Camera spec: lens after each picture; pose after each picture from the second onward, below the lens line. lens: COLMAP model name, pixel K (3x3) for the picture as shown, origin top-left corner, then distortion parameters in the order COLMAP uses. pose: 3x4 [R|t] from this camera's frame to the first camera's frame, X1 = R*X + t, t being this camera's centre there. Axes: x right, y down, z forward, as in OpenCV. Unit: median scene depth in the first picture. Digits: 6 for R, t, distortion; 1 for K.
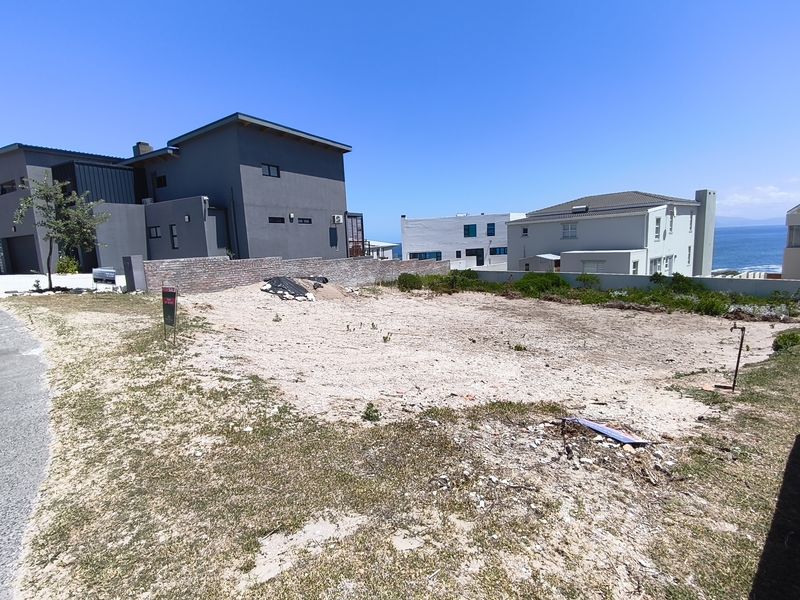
lens RADIAL K [[394.0, 0, 400.0], [0, 394.0, 300.0], [0, 0, 1]] dist [0.004416, -0.000094]
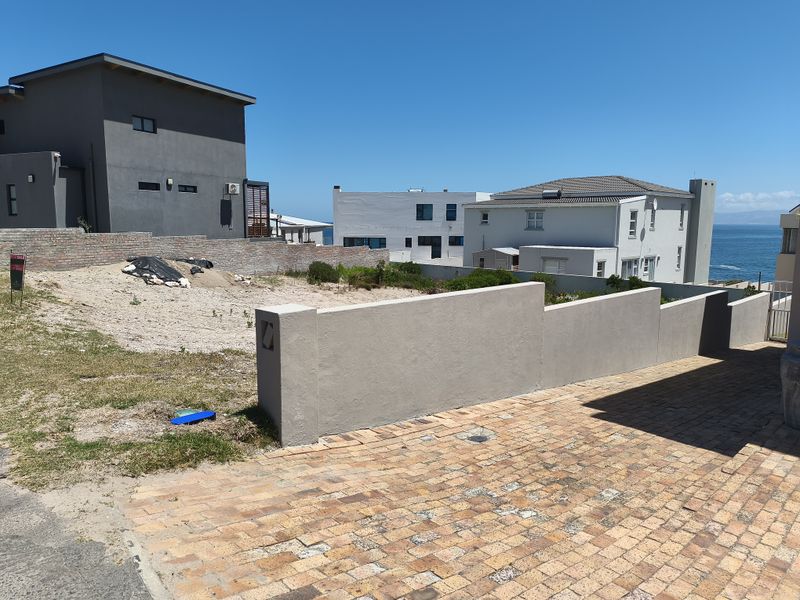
lens RADIAL K [[552.2, 0, 400.0], [0, 552.2, 300.0], [0, 0, 1]] dist [-0.005311, -0.004160]
pose [[0.993127, 0.040630, 0.109761, 0.070005], [-0.039785, 0.999159, -0.009875, 0.015989], [-0.110070, 0.005440, 0.993909, -0.146198]]
